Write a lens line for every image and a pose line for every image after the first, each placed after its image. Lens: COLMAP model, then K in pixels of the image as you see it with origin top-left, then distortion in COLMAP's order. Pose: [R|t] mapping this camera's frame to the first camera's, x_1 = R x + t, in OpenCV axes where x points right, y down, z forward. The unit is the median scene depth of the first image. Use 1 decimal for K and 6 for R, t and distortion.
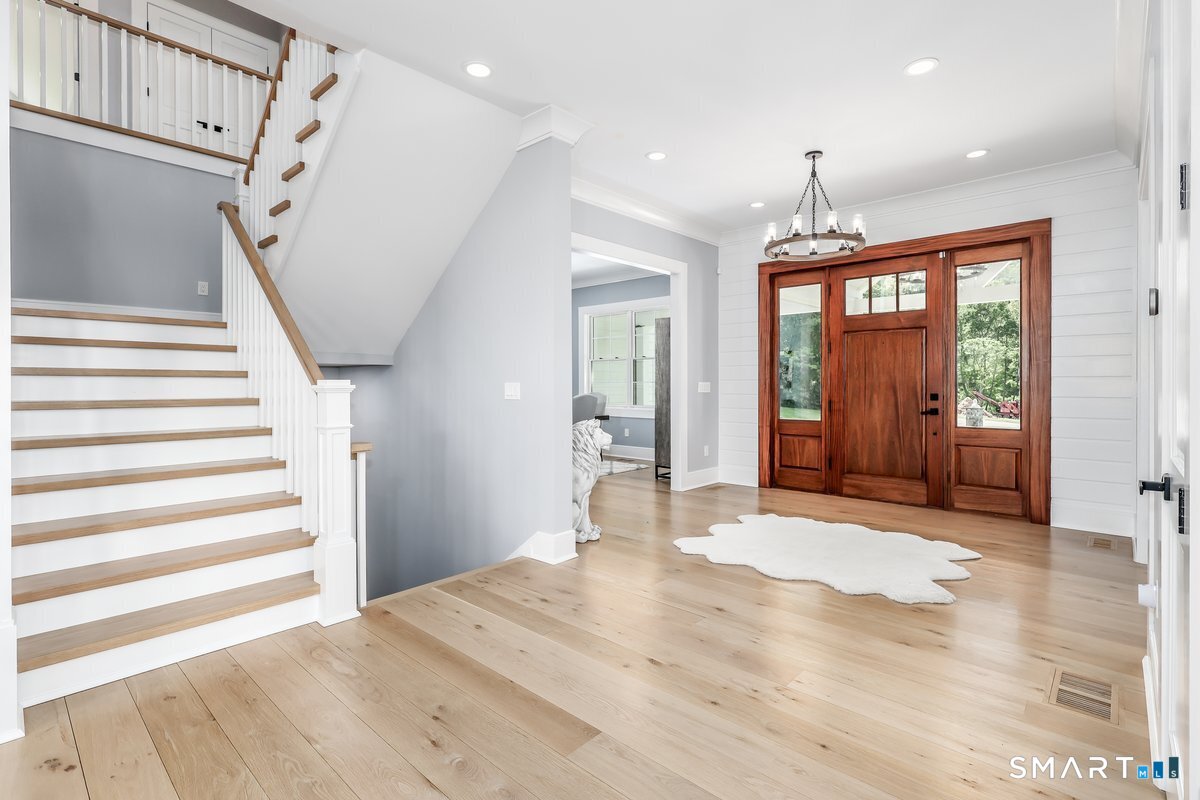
lens RADIAL K [[560.0, 0, 600.0], [0, 560.0, 400.0], [0, 0, 1]] dist [-0.001803, 0.000020]
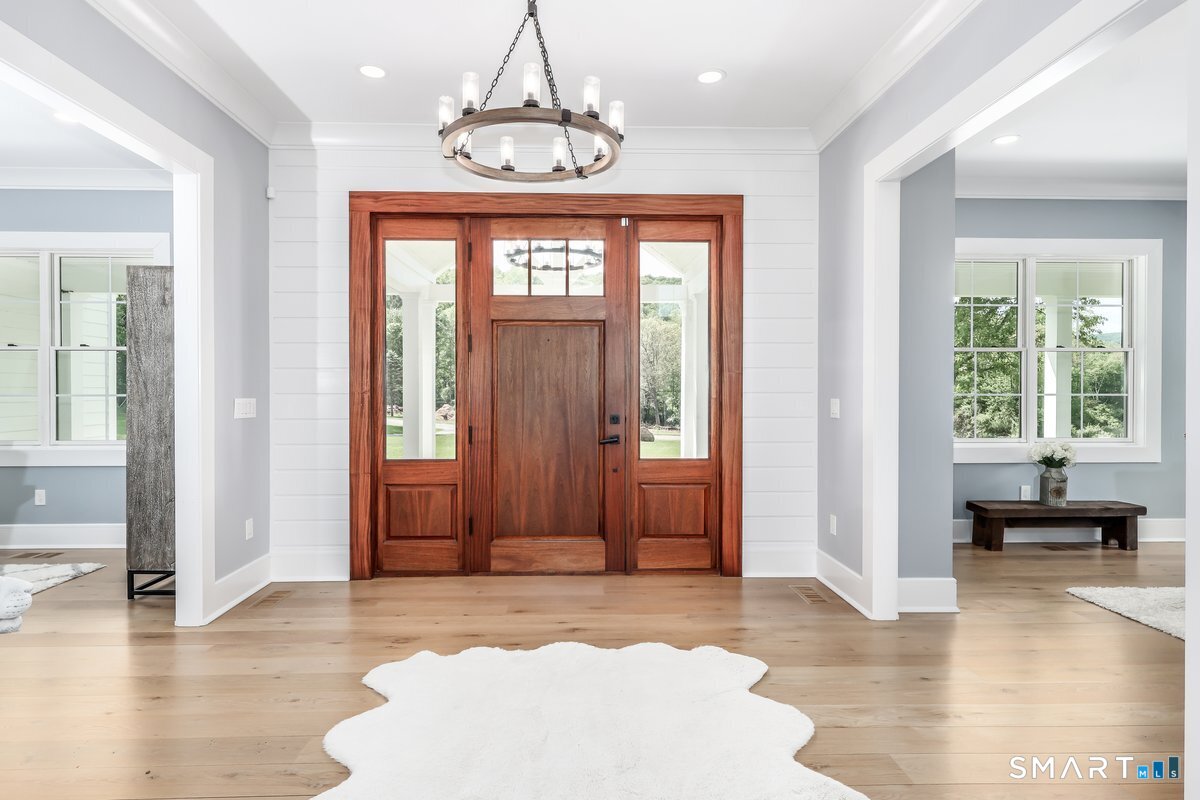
lens RADIAL K [[651.5, 0, 585.1], [0, 651.5, 393.8], [0, 0, 1]] dist [0.001244, 0.000110]
pose [[0.720472, -0.001485, 0.693483, -0.007424], [0.018820, 0.999671, -0.017412, -0.021911], [-0.693229, 0.025596, 0.720263, 0.391276]]
